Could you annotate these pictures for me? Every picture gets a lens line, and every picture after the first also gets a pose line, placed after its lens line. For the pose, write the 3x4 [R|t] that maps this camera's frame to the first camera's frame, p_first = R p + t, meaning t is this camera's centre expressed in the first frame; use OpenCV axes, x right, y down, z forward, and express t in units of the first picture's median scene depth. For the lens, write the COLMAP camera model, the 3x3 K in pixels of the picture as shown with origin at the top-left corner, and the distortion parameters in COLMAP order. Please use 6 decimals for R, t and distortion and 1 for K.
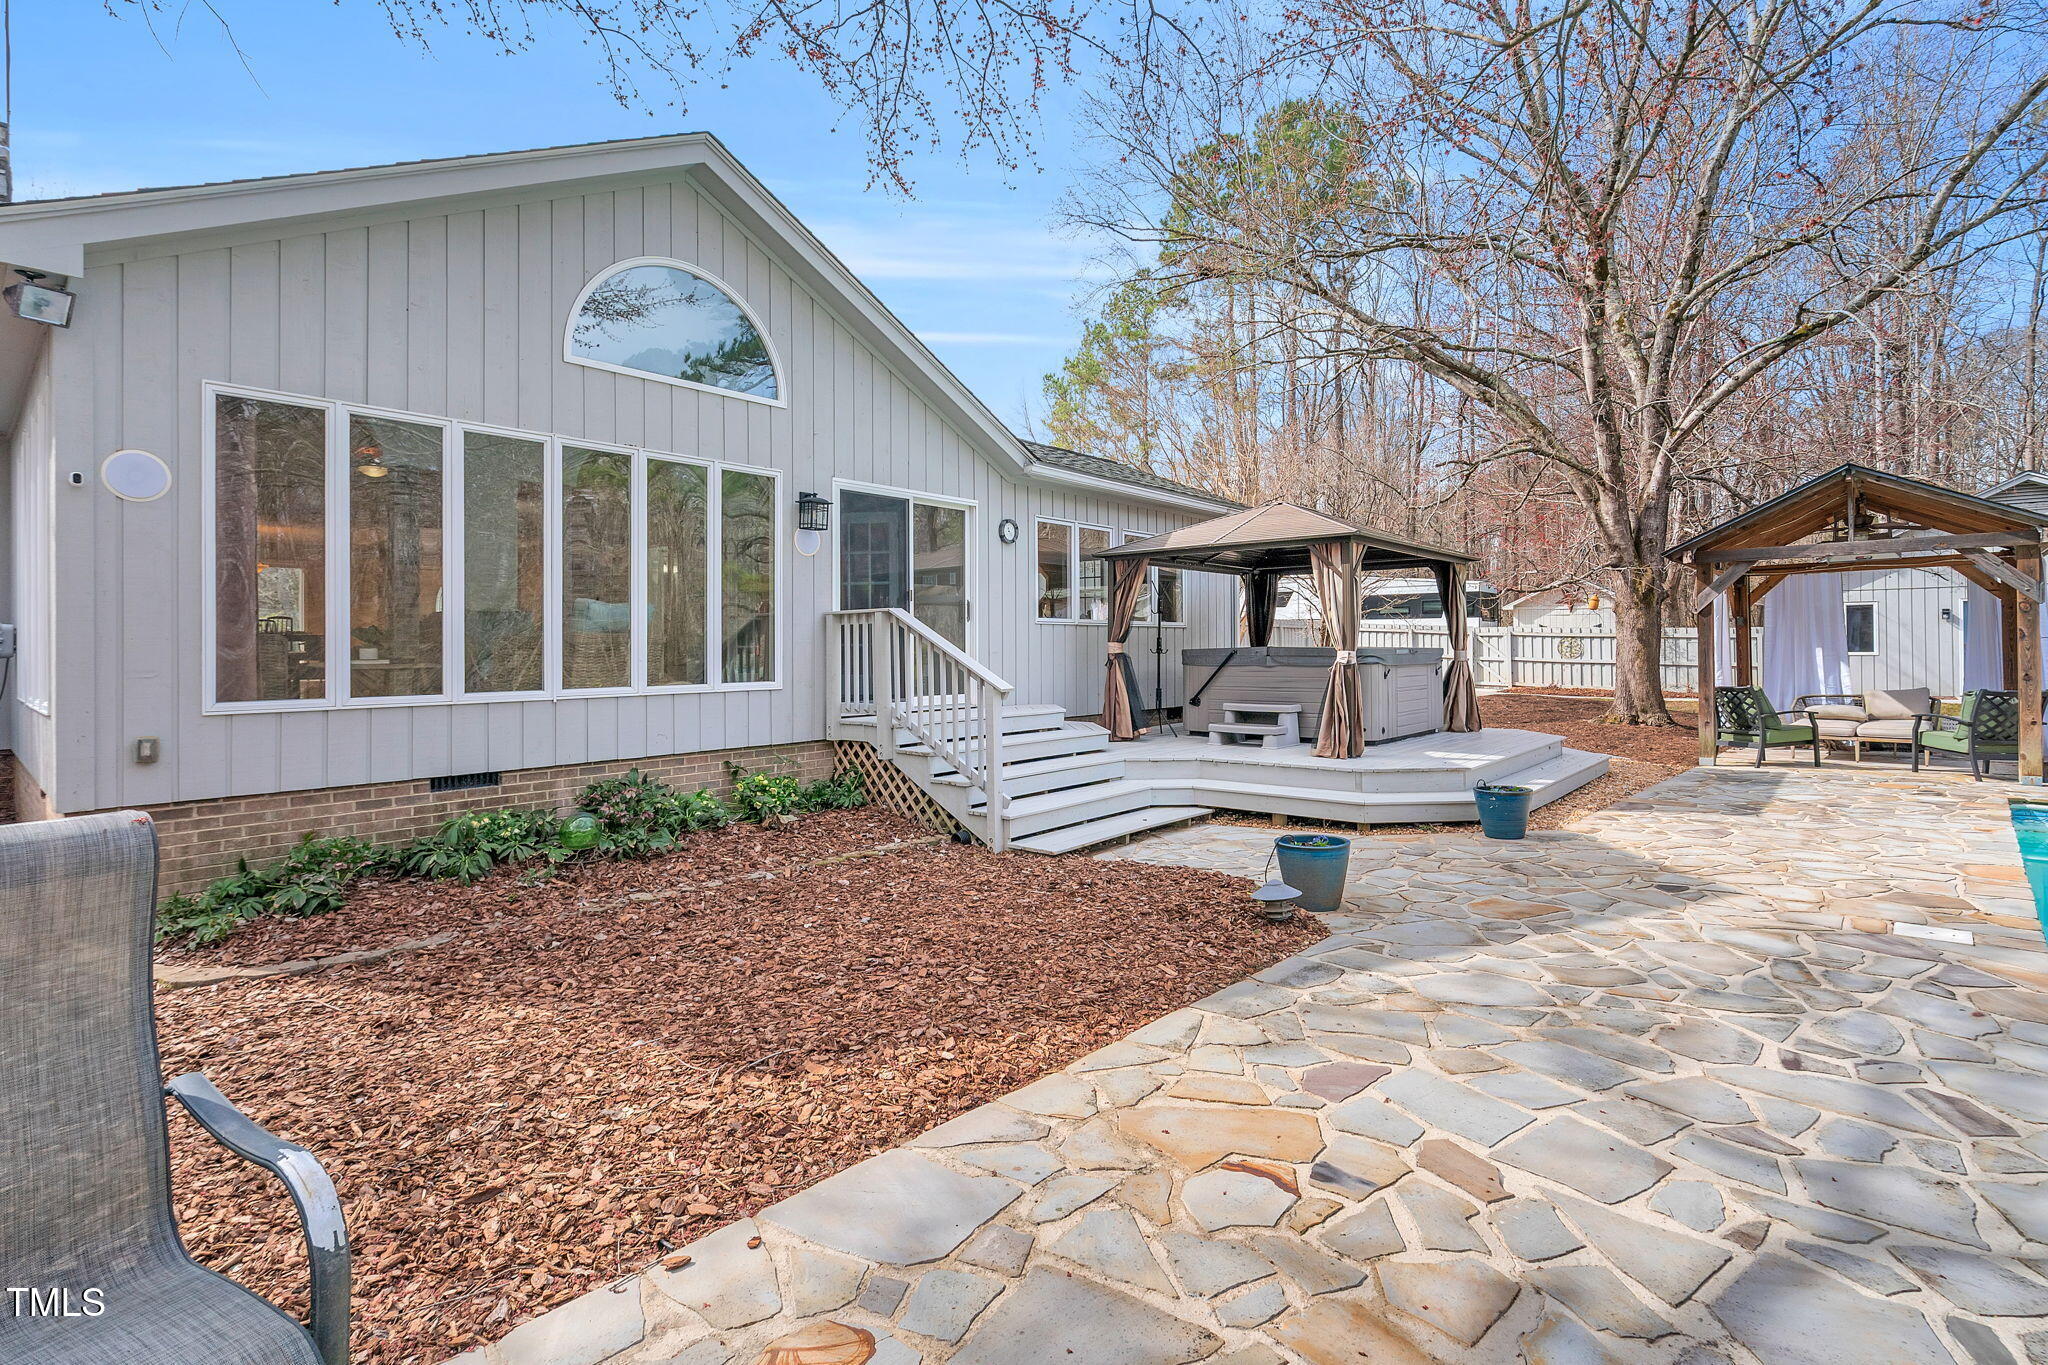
lens RADIAL K [[942.8, 0, 1020.2], [0, 942.8, 622.1], [0, 0, 1]] dist [-0.000761, 0.000276]
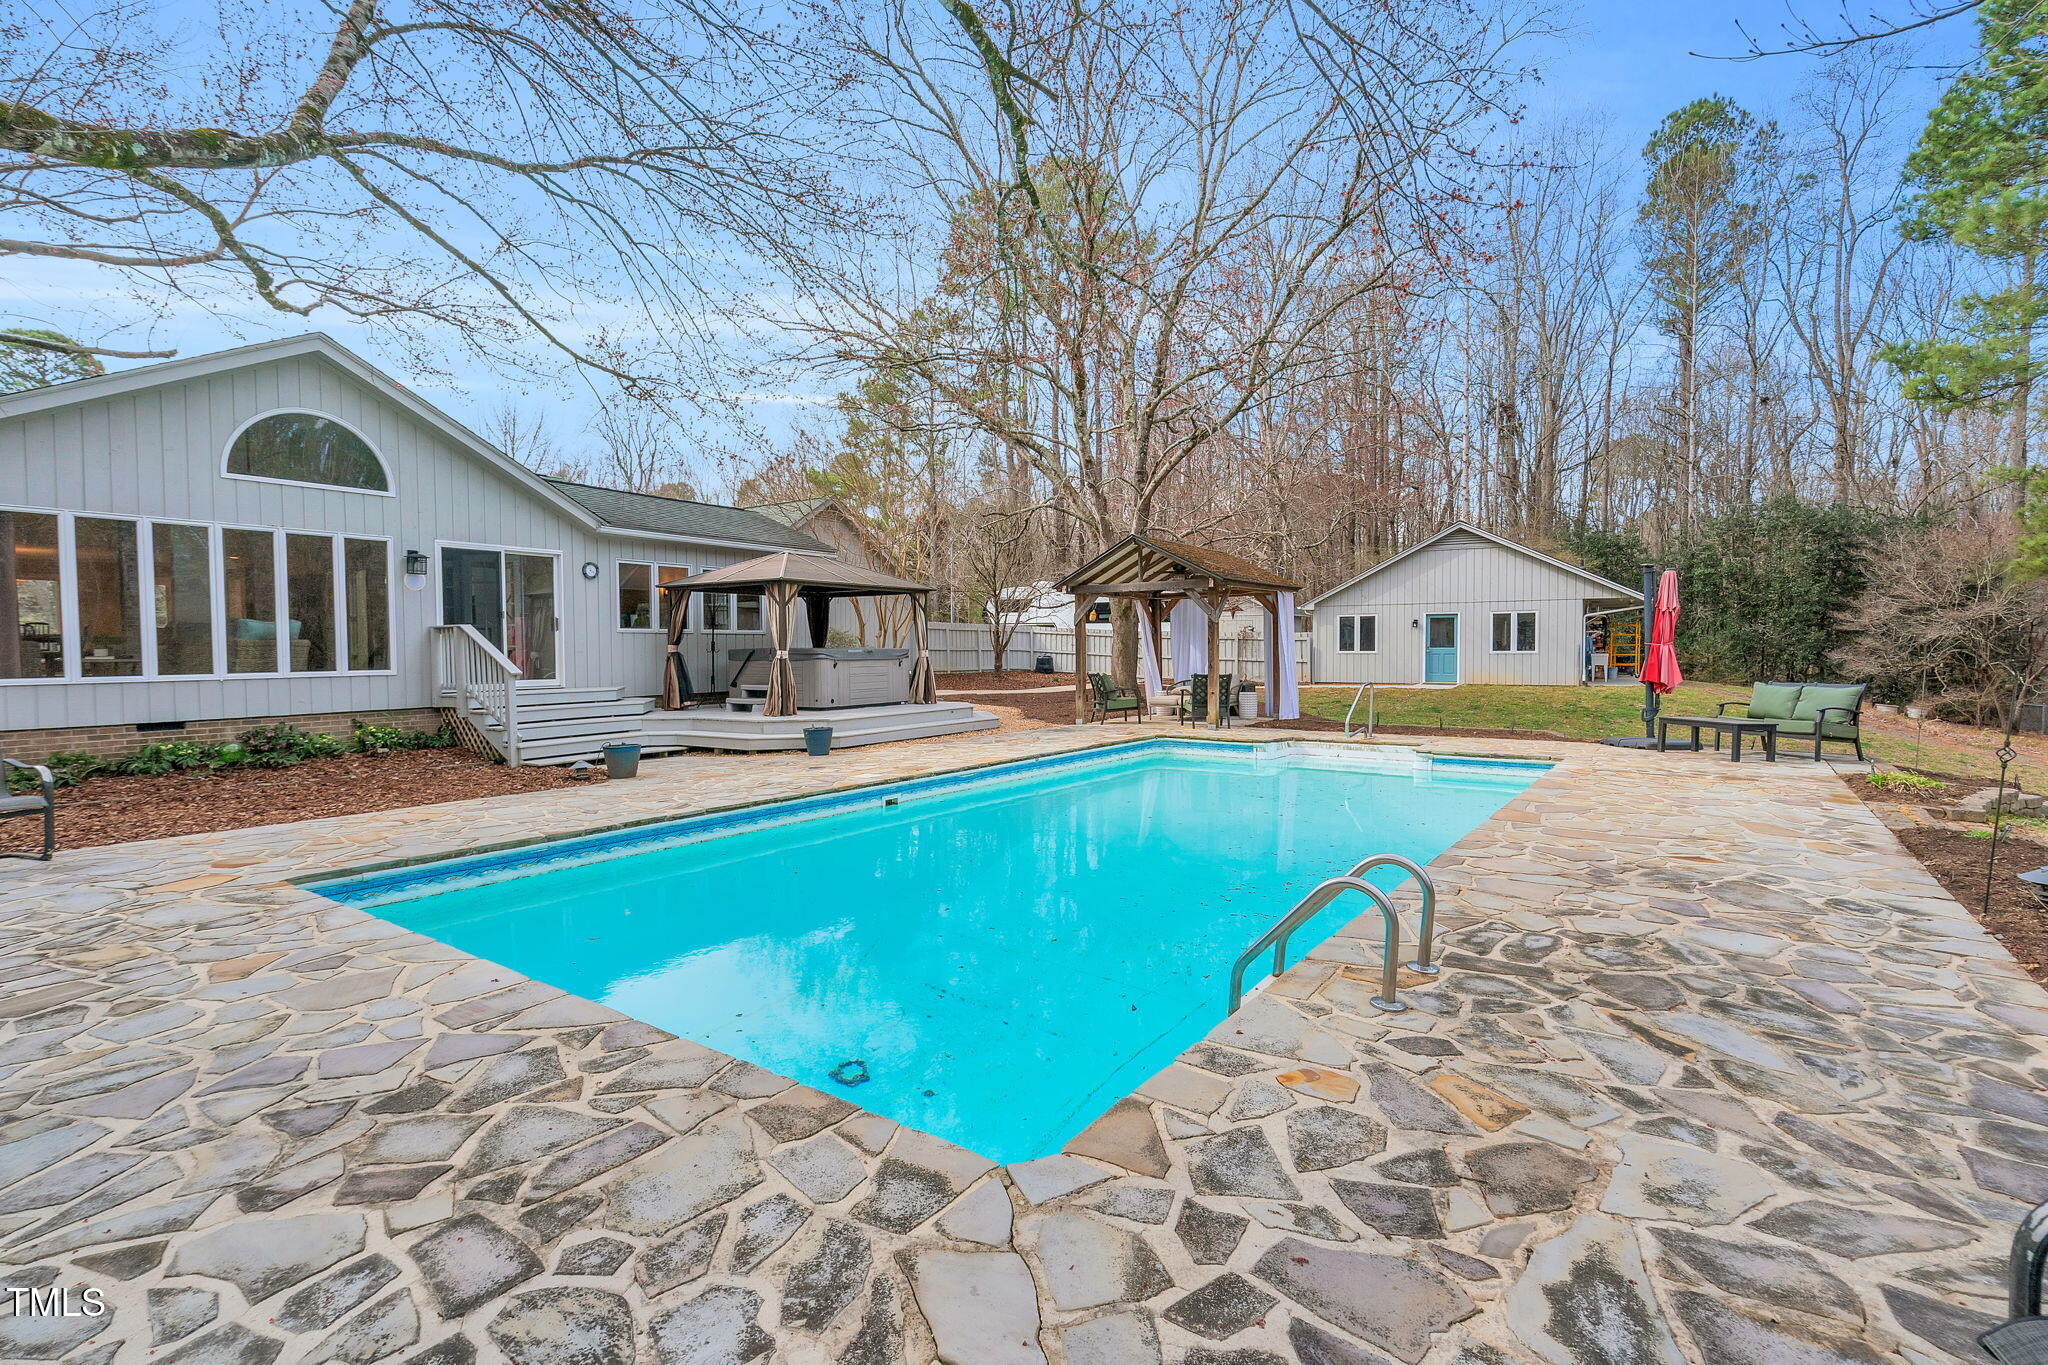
lens RADIAL K [[941.1, 0, 1016.6], [0, 941.1, 666.0], [0, 0, 1]] dist [0.002808, 0.000300]
pose [[0.991022, -0.002620, 0.133671, 0.588730], [-0.003668, 0.998899, 0.046769, -0.022761], [-0.133647, -0.046839, 0.989922, -0.733920]]
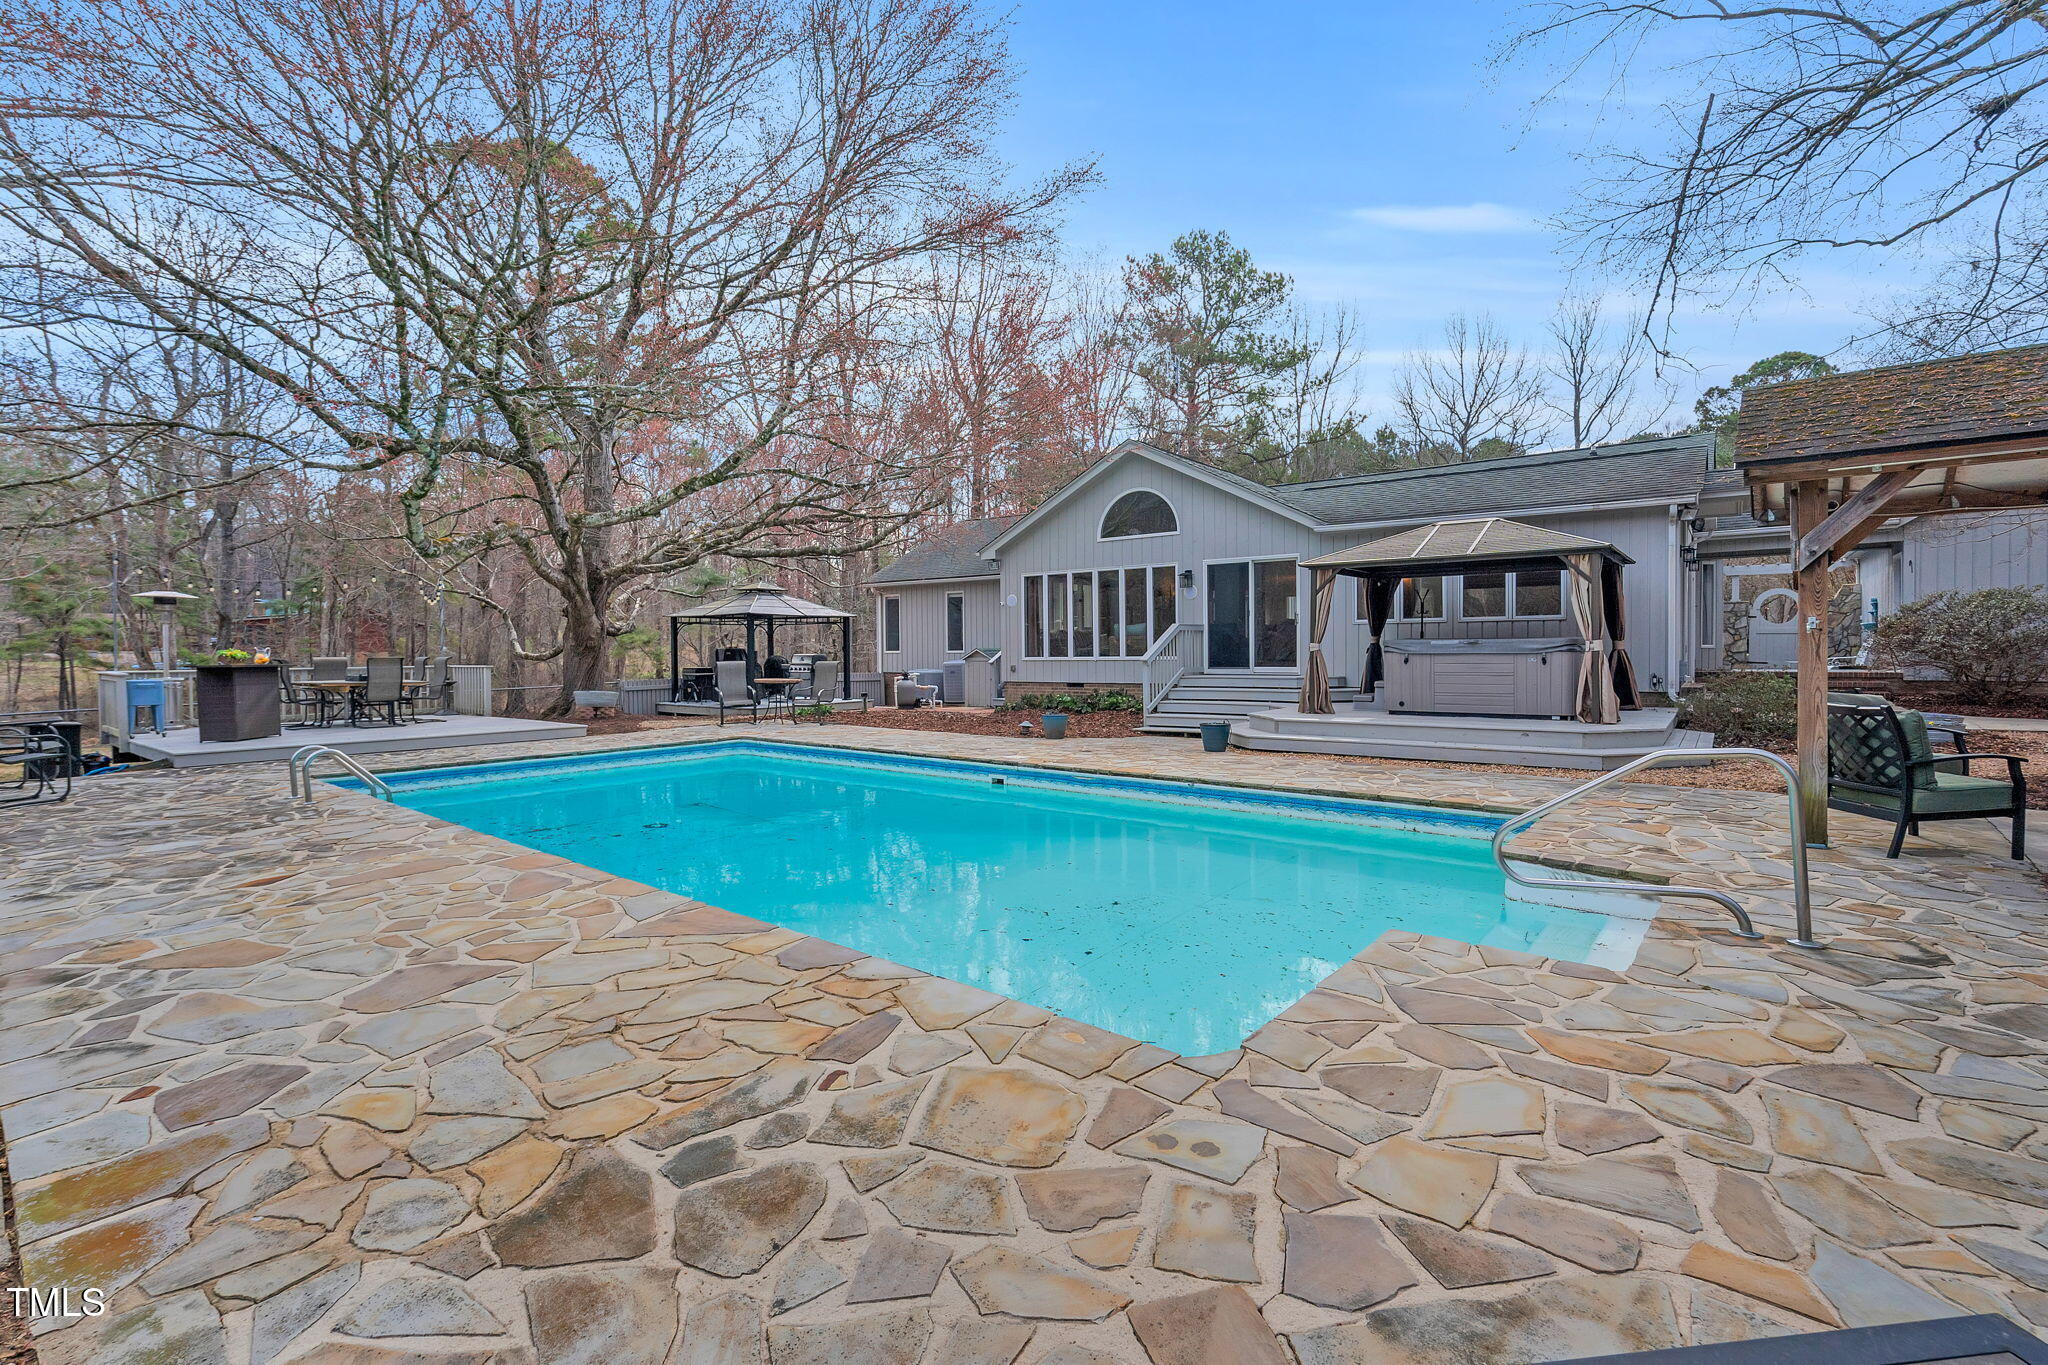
lens RADIAL K [[941.1, 0, 1016.6], [0, 941.1, 666.0], [0, 0, 1]] dist [0.002808, 0.000300]
pose [[0.079243, 0.013191, -0.996768, 1.983298], [0.025763, 0.999551, 0.015276, 0.039756], [0.996522, -0.026891, 0.078868, 0.456943]]
